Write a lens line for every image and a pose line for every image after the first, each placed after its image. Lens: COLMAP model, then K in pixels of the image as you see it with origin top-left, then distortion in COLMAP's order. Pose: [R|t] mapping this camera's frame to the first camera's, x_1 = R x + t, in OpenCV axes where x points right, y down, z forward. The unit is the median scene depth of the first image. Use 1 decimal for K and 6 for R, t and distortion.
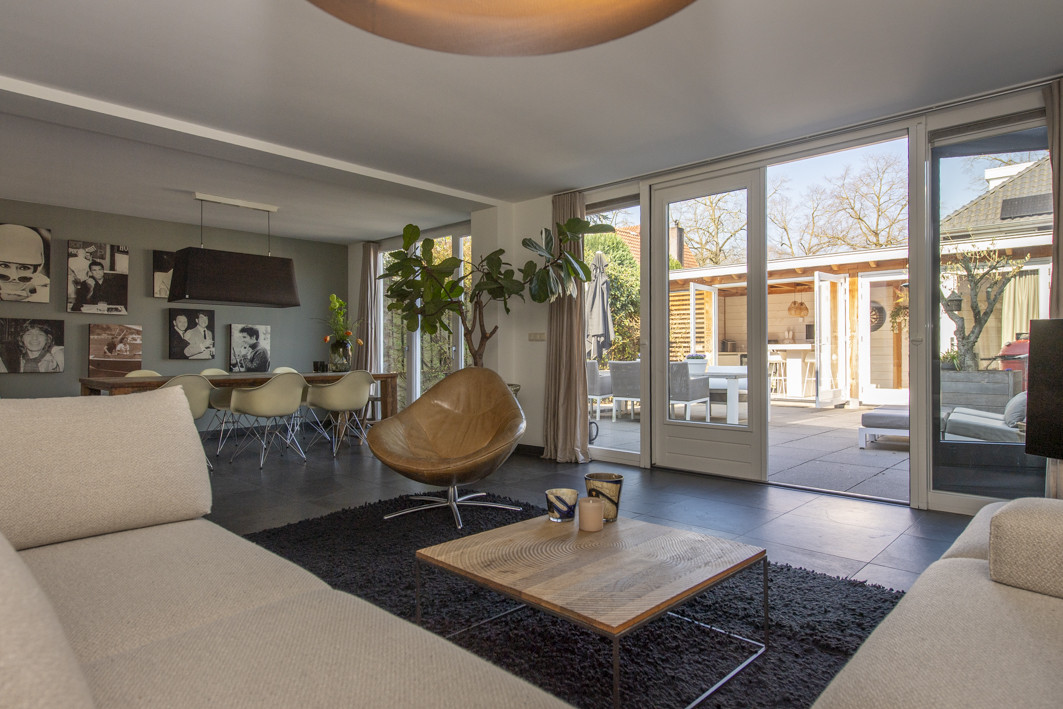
lens RADIAL K [[610.1, 0, 532.1], [0, 610.1, 354.0], [0, 0, 1]] dist [-0.002082, -0.000552]
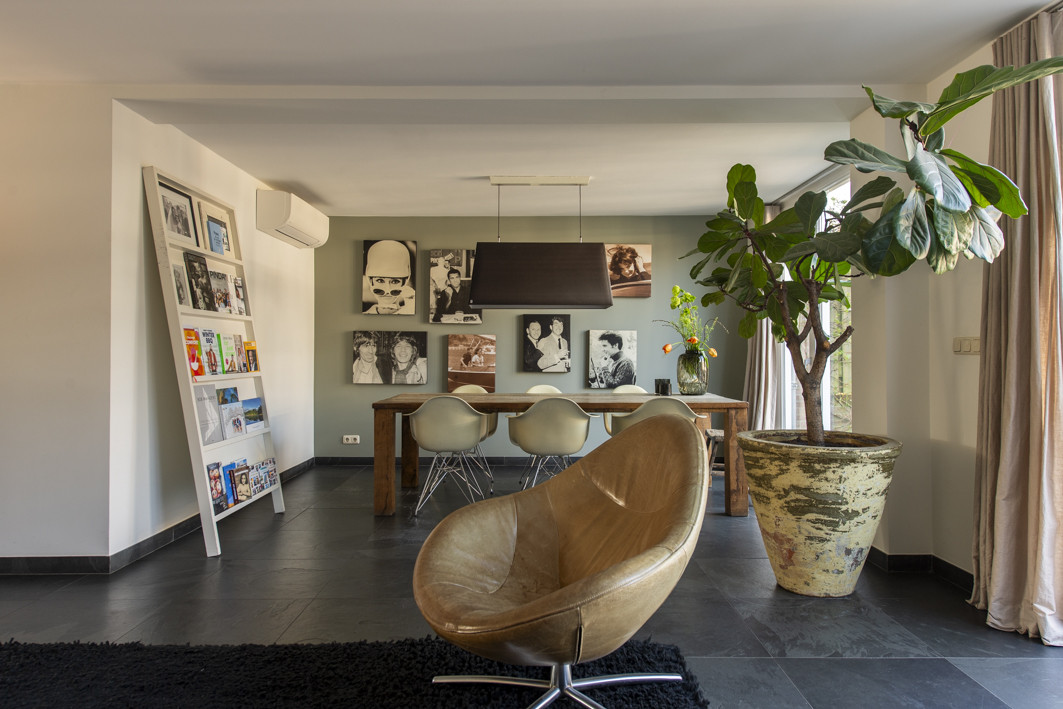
lens RADIAL K [[693.7, 0, 530.7], [0, 693.7, 351.6], [0, 0, 1]] dist [0.010807, 0.001925]
pose [[0.685966, -0.001156, -0.727633, 0.158327], [-0.003199, 0.999984, -0.004604, -0.017683], [0.727627, 0.005486, 0.685951, 0.341240]]
